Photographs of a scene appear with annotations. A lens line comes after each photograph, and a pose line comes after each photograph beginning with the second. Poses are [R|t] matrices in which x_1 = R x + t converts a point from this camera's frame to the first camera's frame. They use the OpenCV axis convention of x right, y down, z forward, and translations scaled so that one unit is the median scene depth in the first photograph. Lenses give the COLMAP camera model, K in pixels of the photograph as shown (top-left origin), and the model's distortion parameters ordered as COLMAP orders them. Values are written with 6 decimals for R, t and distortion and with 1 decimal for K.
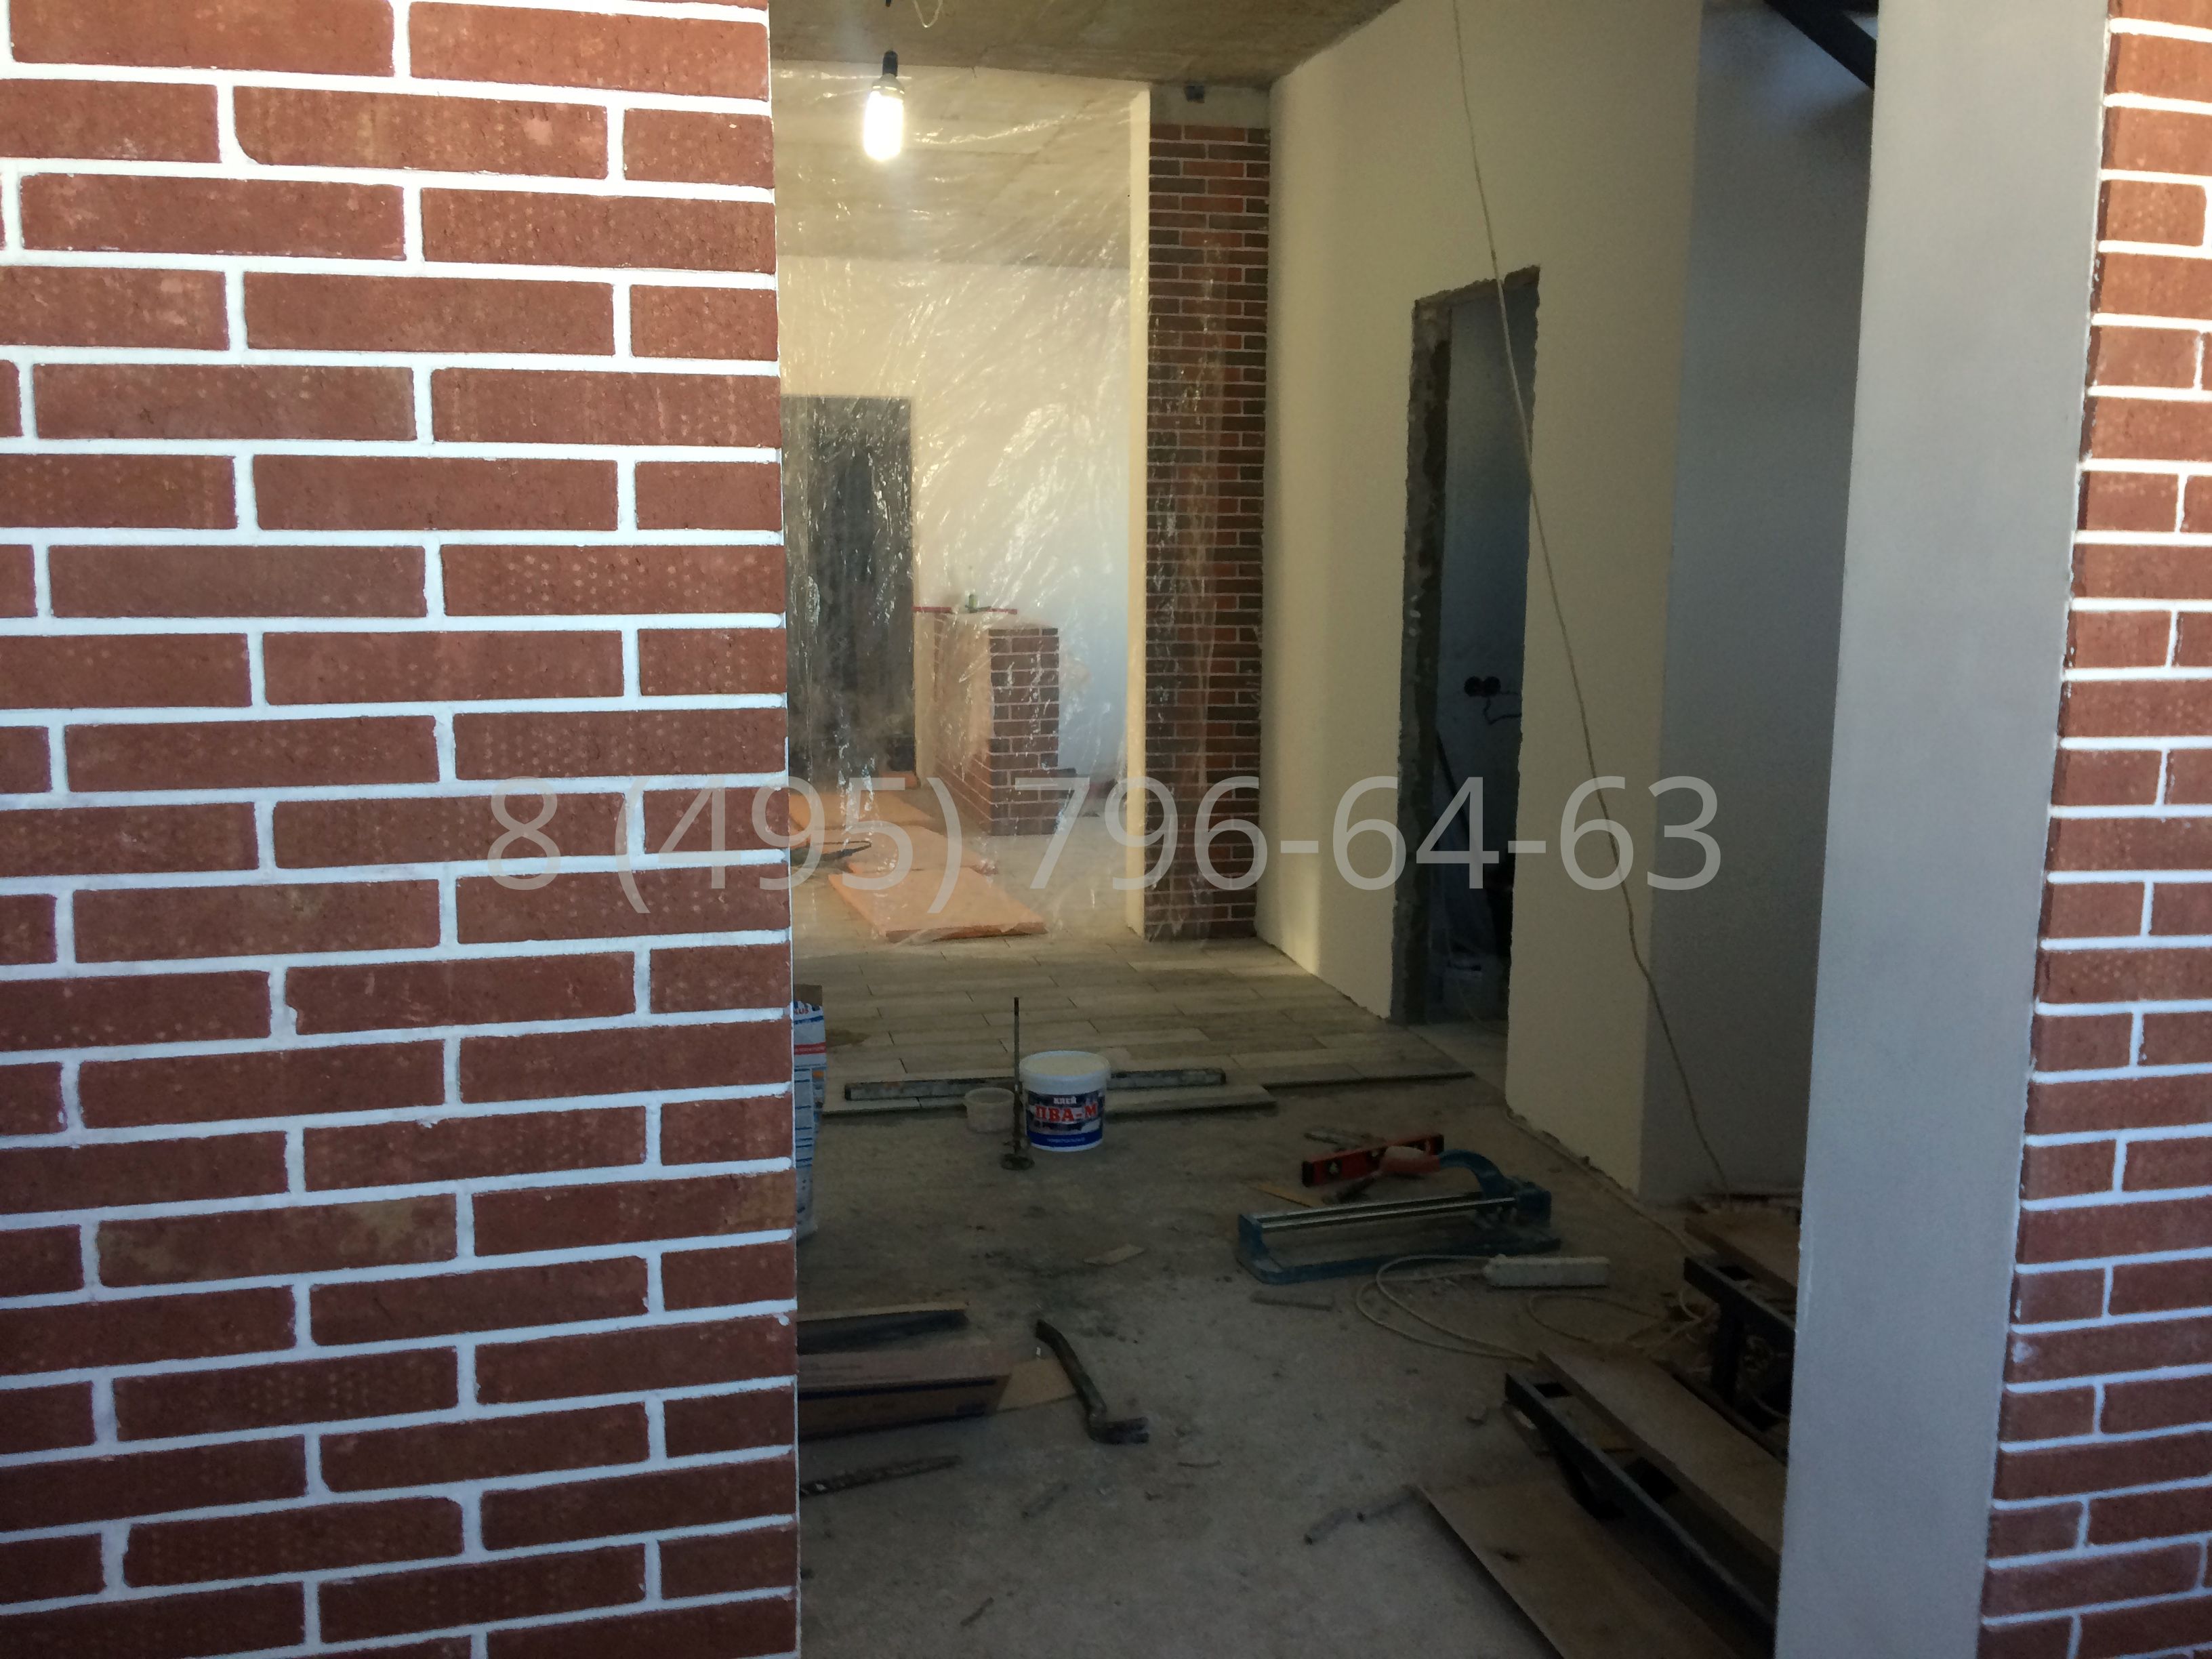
lens RADIAL K [[1880.6, 0, 1107.5], [0, 1880.6, 850.8], [0, 0, 1]] dist [0.112196, -0.166216]
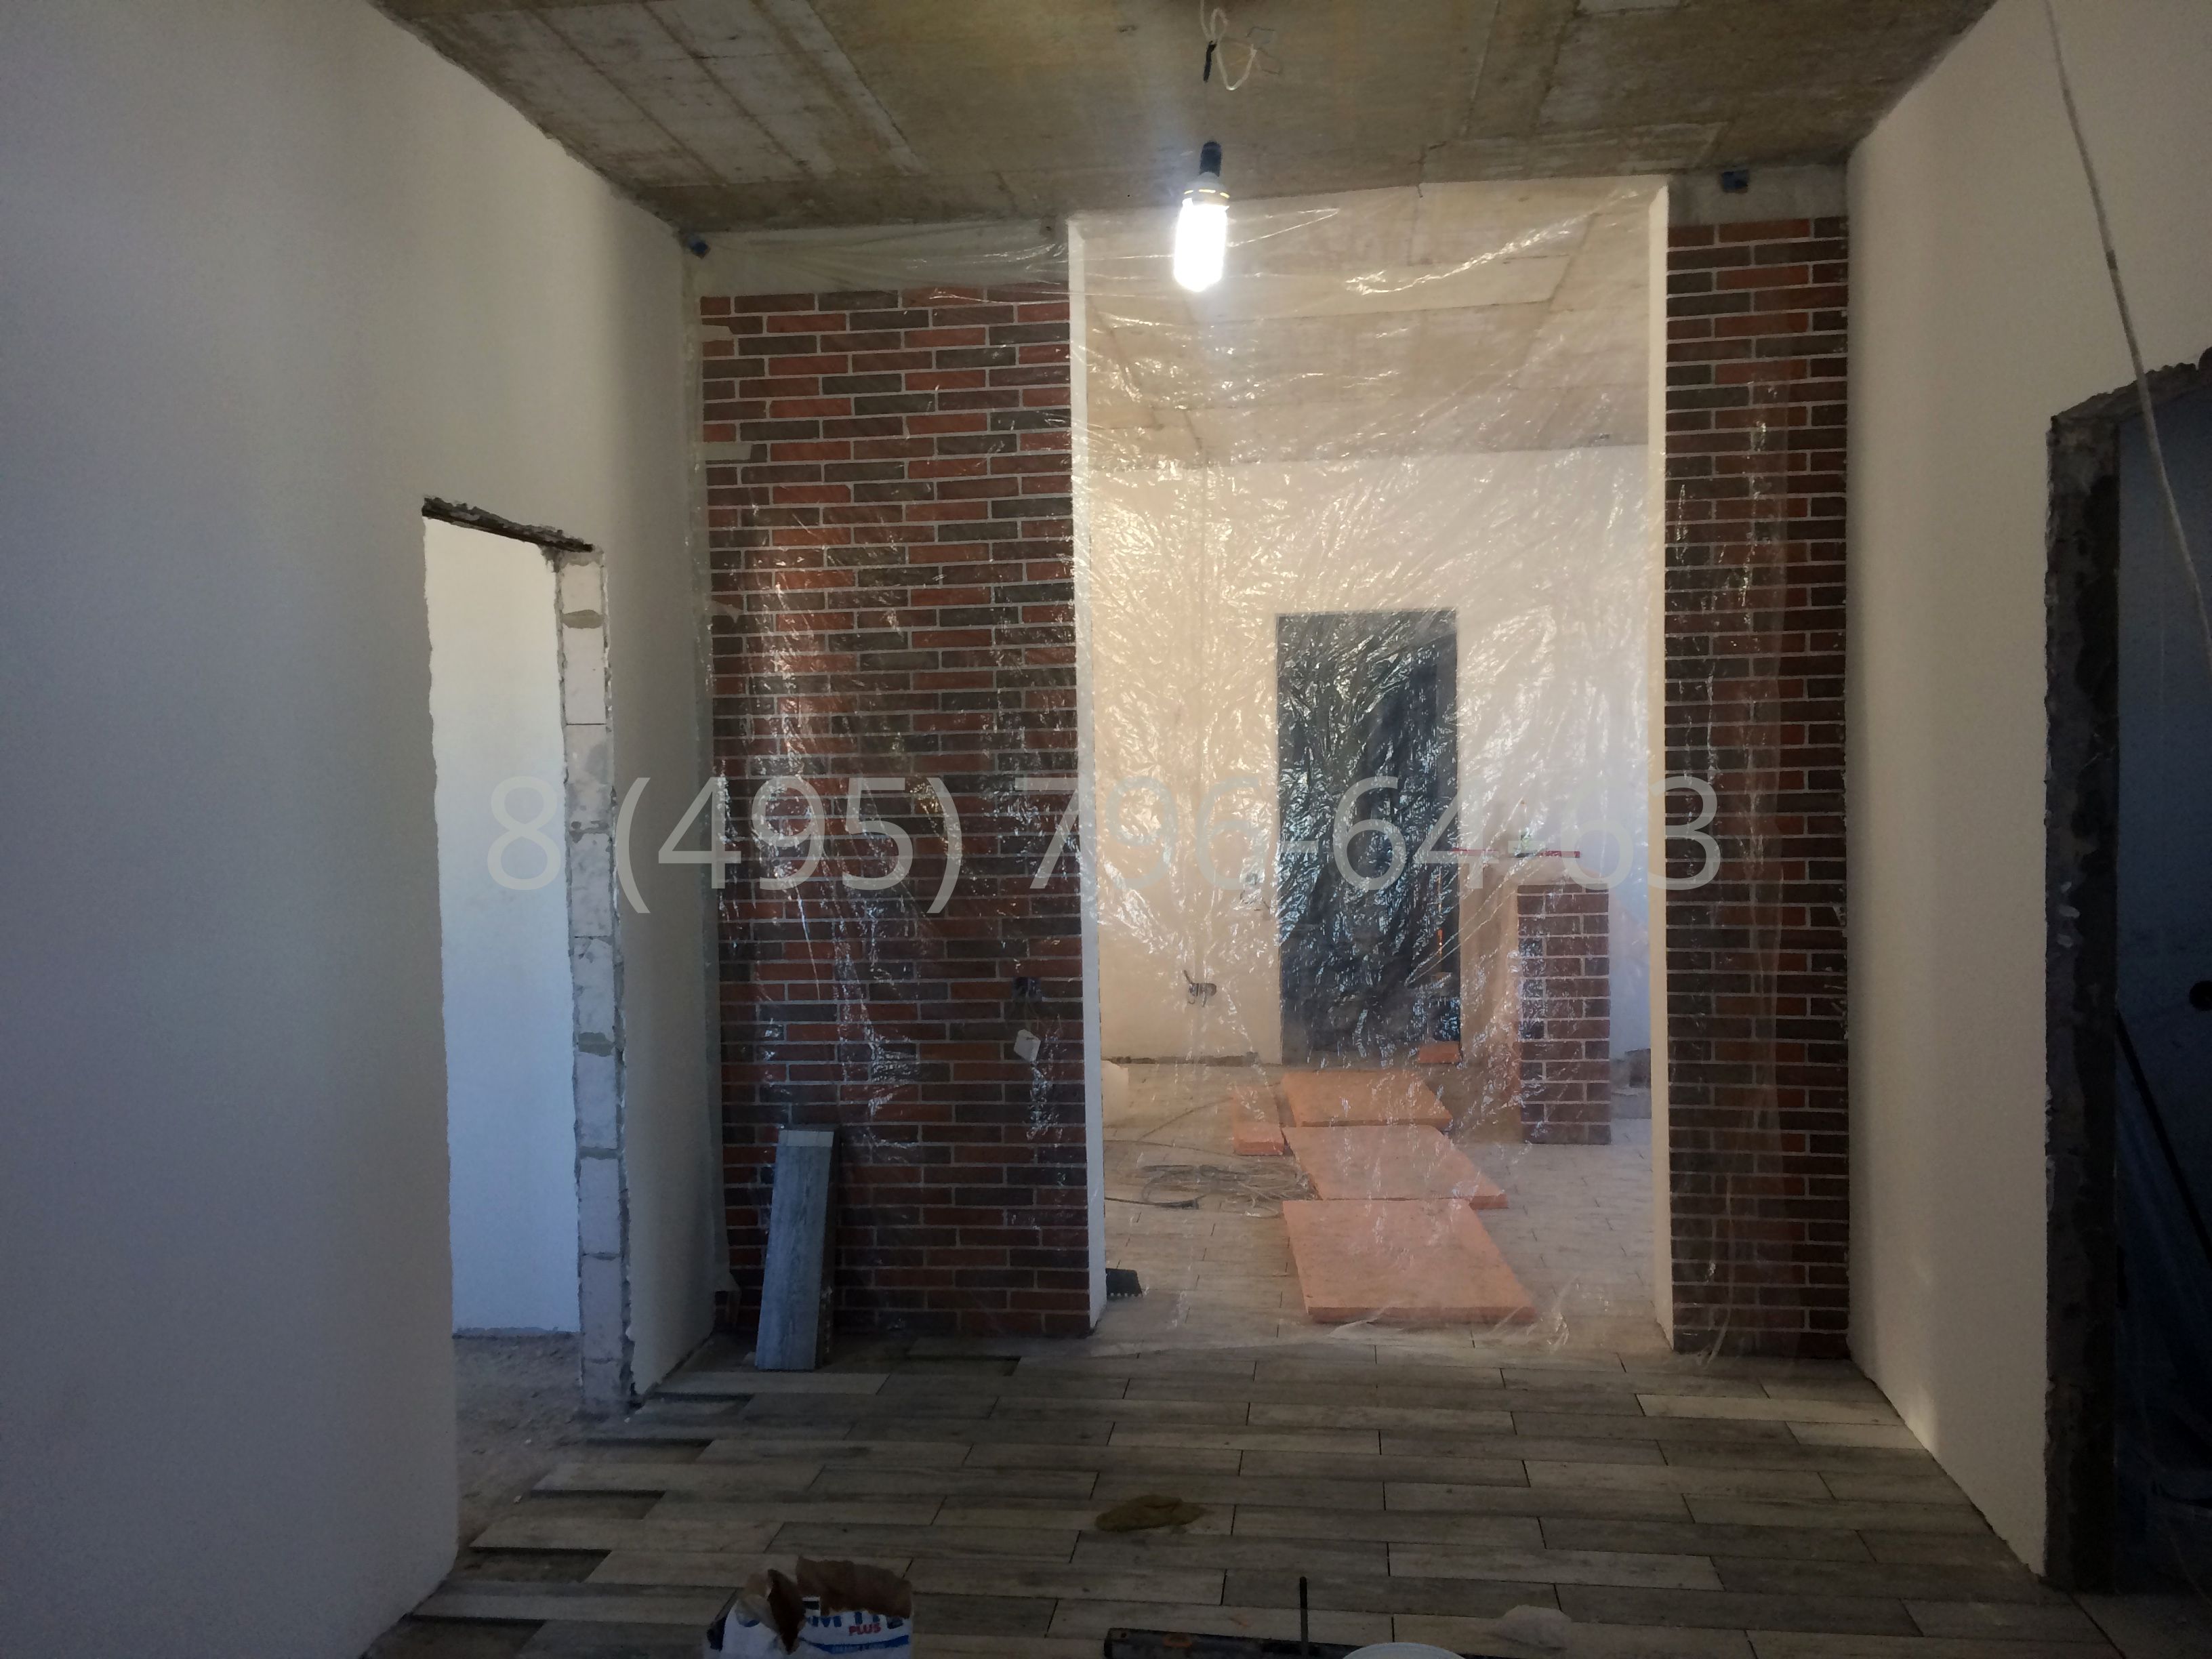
lens RADIAL K [[1880.6, 0, 1107.5], [0, 1880.6, 850.8], [0, 0, 1]] dist [0.112196, -0.166216]
pose [[0.937986, -0.007041, -0.346602, 0.072100], [-0.030984, 0.994090, -0.104043, -0.059666], [0.345286, 0.108330, 0.932224, 0.263535]]
